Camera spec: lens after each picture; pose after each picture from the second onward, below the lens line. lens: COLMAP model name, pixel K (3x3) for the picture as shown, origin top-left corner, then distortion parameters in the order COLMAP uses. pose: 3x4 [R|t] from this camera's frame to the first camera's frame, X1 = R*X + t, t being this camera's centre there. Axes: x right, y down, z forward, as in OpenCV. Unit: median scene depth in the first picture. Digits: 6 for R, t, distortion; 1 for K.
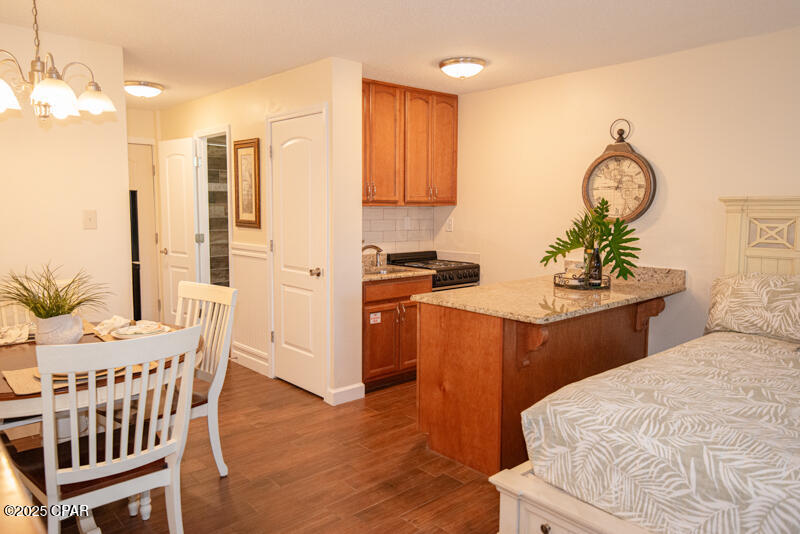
lens RADIAL K [[560.6, 0, 409.5], [0, 560.6, 262.7], [0, 0, 1]] dist [0.027503, -0.001506]
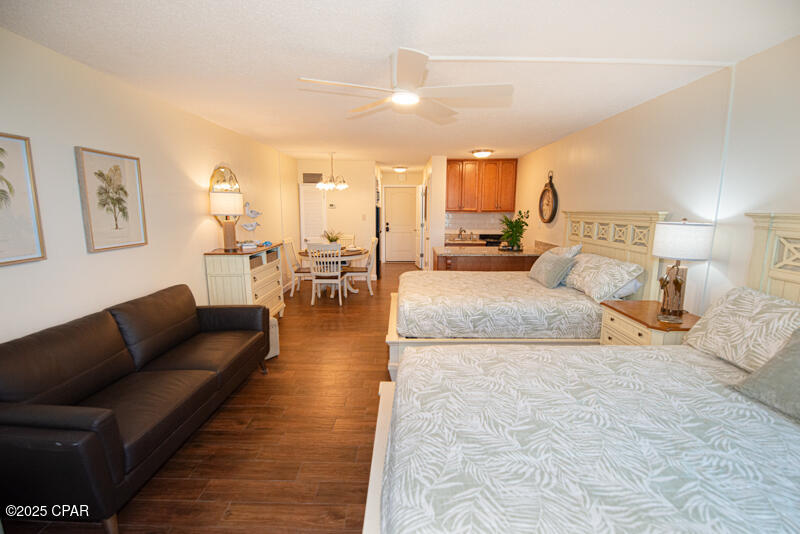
lens RADIAL K [[350.4, 0, 402.4], [0, 350.4, 265.9], [0, 0, 1]] dist [-0.009927, -0.000443]
pose [[0.735361, 0.106382, -0.669274, 0.844460], [-0.065804, 0.994144, 0.085719, 0.012334], [0.674473, -0.018994, 0.738055, -0.287899]]
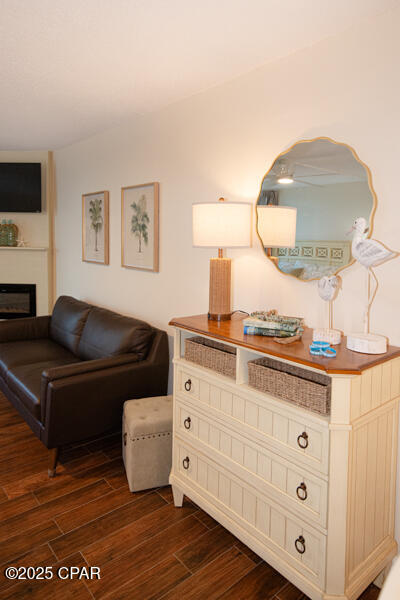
lens RADIAL K [[395.1, 0, 224.8], [0, 395.1, 259.3], [0, 0, 1]] dist [0.004952, 0.001869]
pose [[-0.999710, -0.023407, 0.005582, -0.137941], [-0.022269, 0.987823, 0.153980, -0.078176], [-0.009119, 0.153811, -0.988058, 0.615618]]
